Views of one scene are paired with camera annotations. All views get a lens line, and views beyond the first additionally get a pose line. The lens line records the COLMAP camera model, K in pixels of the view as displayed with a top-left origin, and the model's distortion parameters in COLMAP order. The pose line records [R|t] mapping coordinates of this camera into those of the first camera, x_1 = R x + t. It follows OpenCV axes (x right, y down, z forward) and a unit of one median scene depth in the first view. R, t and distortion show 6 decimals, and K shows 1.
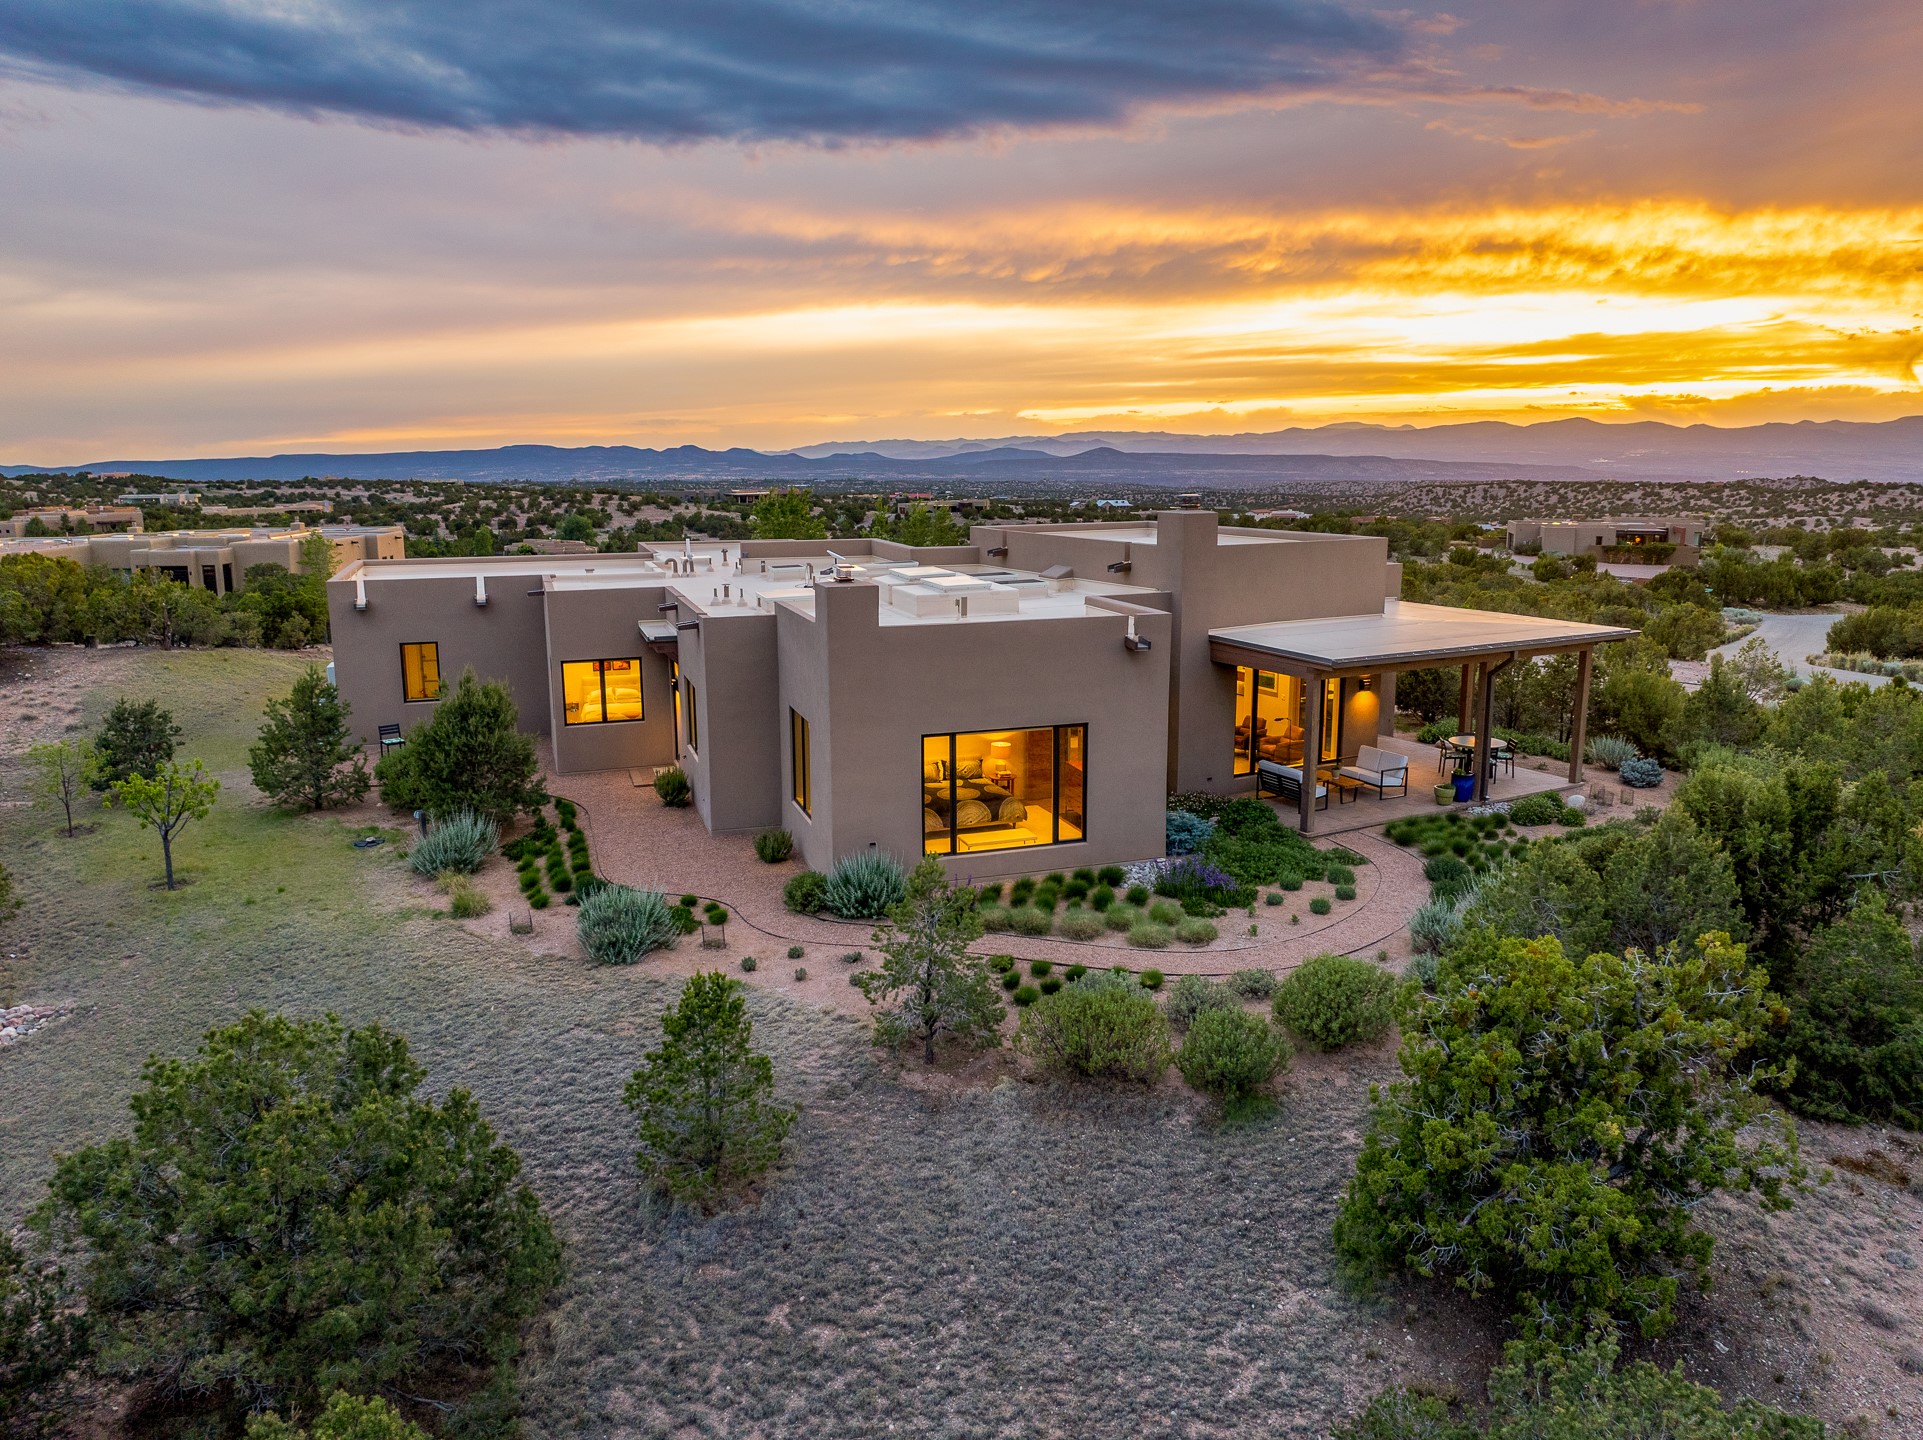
lens RADIAL K [[1365.0, 0, 961.5], [0, 1365.0, 720.0], [0, 0, 1]] dist [-0.024799, -0.002562]
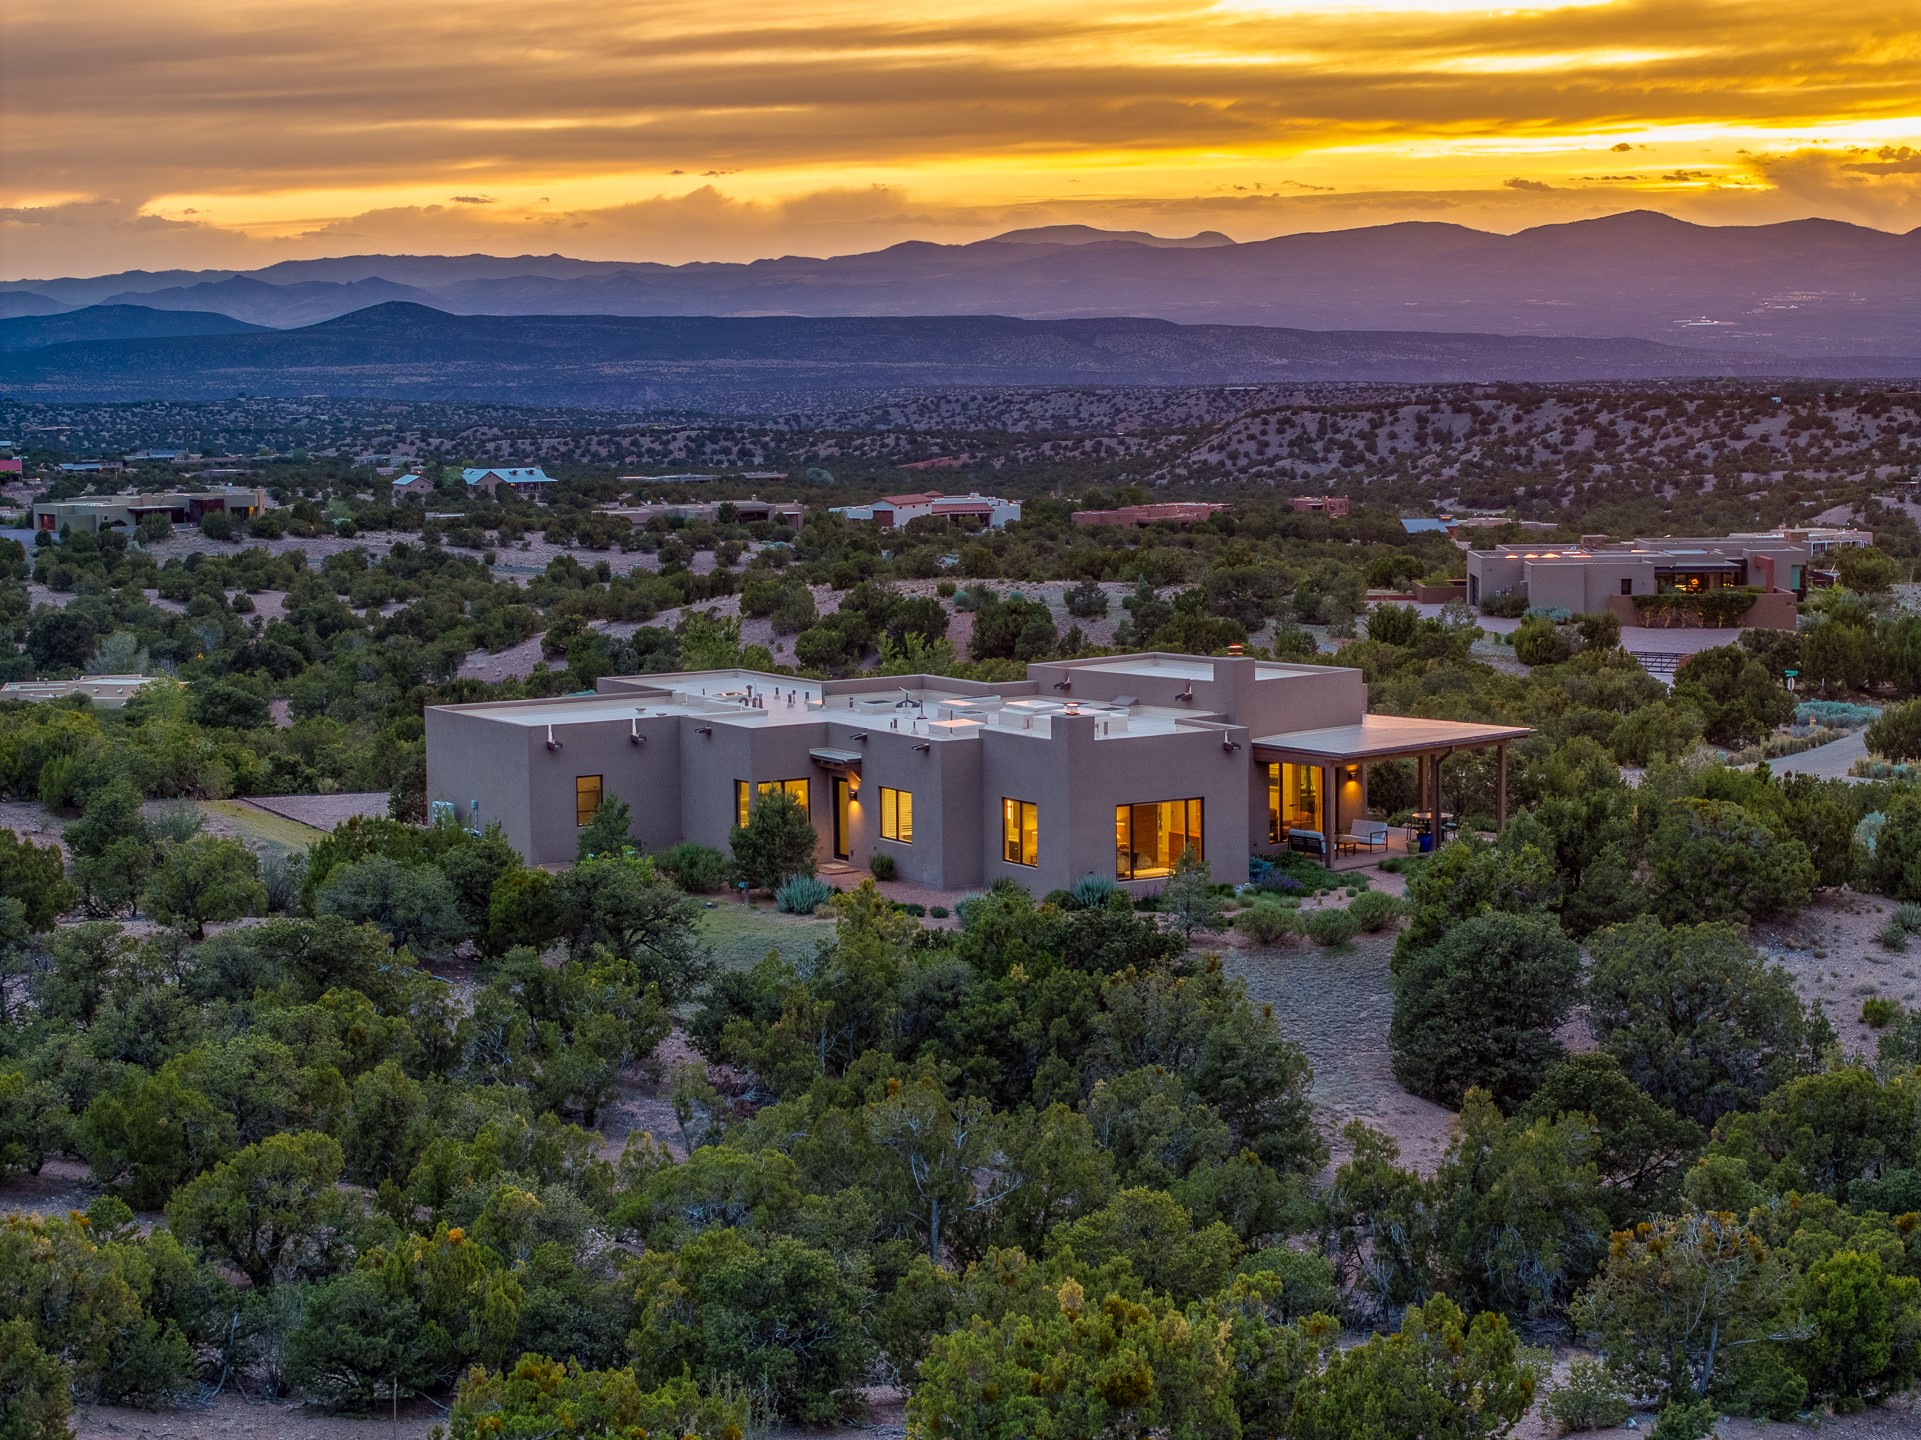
lens RADIAL K [[3896.8, 0, 960.5], [0, 3896.8, 720.0], [0, 0, 1]] dist [0.019495, 0.326210]
pose [[0.969770, -0.033005, 0.241779, -0.167624], [0.054511, 0.995074, -0.082807, 0.035900], [-0.237855, 0.093483, 0.966792, -0.438867]]
